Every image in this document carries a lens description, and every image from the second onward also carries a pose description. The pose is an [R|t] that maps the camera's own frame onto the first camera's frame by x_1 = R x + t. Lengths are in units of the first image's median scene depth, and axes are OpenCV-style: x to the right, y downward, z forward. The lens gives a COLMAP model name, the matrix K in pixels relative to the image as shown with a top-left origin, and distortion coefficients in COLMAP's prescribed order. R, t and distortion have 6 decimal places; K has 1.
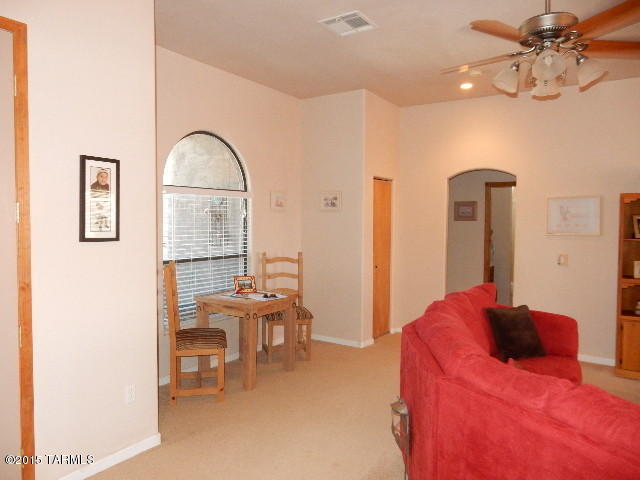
lens RADIAL K [[467.5, 0, 317.0], [0, 467.5, 235.5], [0, 0, 1]] dist [-0.009553, 0.003671]
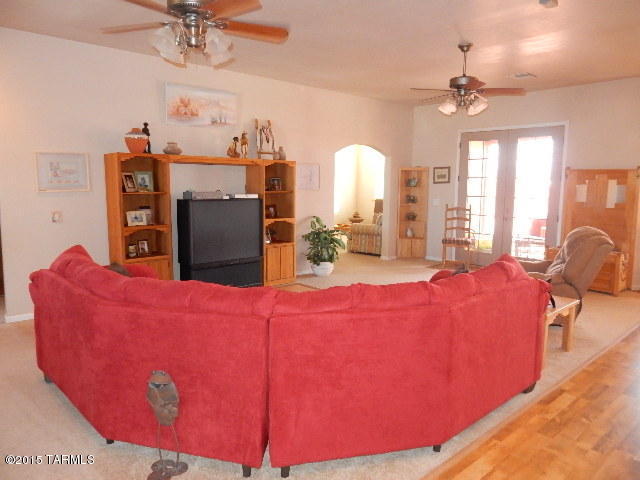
lens RADIAL K [[467.5, 0, 321.0], [0, 467.5, 237.3], [0, 0, 1]] dist [-0.009553, 0.003671]
pose [[0.235320, -0.123902, 0.963988, -0.311660], [0.028866, 0.992294, 0.120494, -0.007776], [-0.971489, -0.000528, 0.237083, 0.235770]]
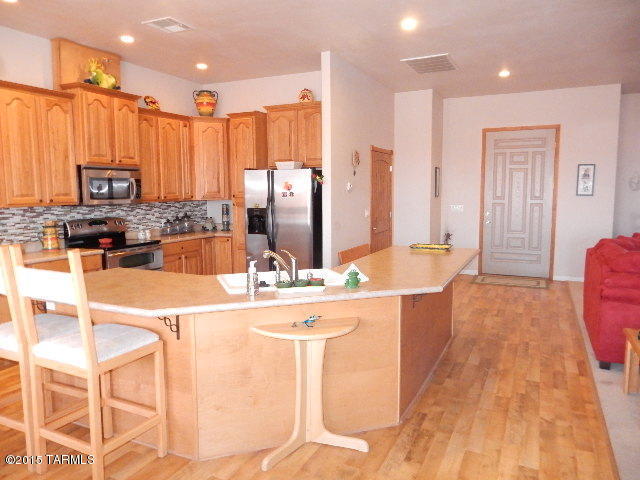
lens RADIAL K [[467.5, 0, 317.7], [0, 467.5, 236.6], [0, 0, 1]] dist [-0.009553, 0.003671]
pose [[0.136292, 0.089741, -0.986596, 1.080784], [-0.033464, 0.995737, 0.085950, 0.036877], [0.990103, 0.021302, 0.138714, -0.484326]]
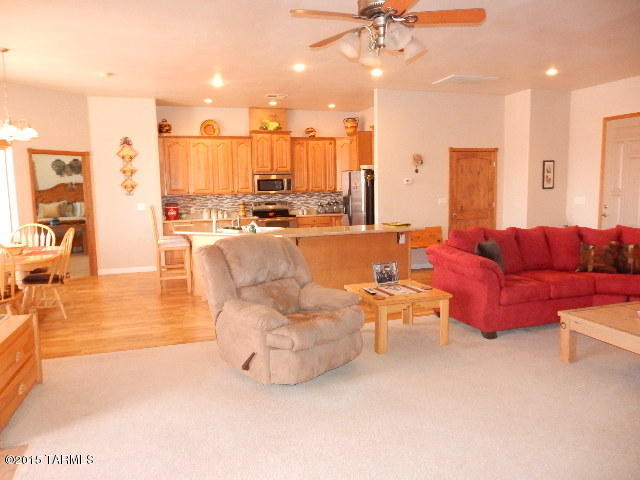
lens RADIAL K [[467.5, 0, 321.1], [0, 467.5, 234.6], [0, 0, 1]] dist [-0.009553, 0.003671]
pose [[-0.613933, 0.082938, -0.784989, 1.357092], [-0.019776, 0.992537, 0.120334, 0.004111], [0.789111, 0.089401, -0.607711, 0.500845]]
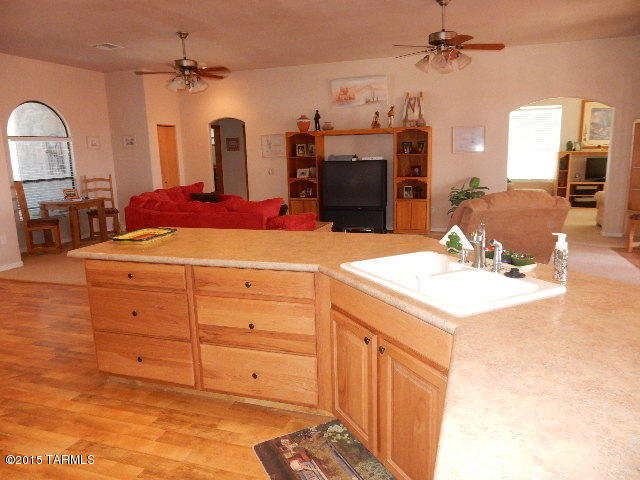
lens RADIAL K [[467.5, 0, 322.9], [0, 467.5, 236.4], [0, 0, 1]] dist [-0.009553, 0.003671]
pose [[0.966992, -0.083374, 0.240781, 0.285542], [0.048681, 0.987997, 0.146604, 0.049072], [-0.250113, -0.130044, 0.959444, -0.801602]]
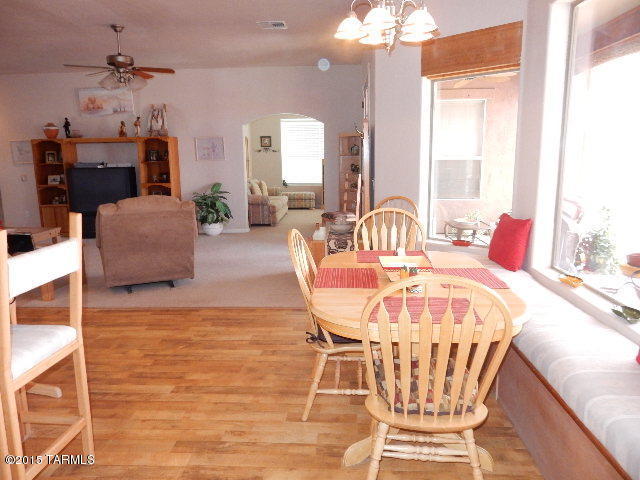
lens RADIAL K [[467.5, 0, 310.0], [0, 467.5, 237.1], [0, 0, 1]] dist [-0.009553, 0.003671]
pose [[0.868120, -0.115774, 0.482663, 0.616683], [0.047291, 0.987286, 0.151757, 0.059579], [-0.494096, -0.108918, 0.862558, -1.091894]]
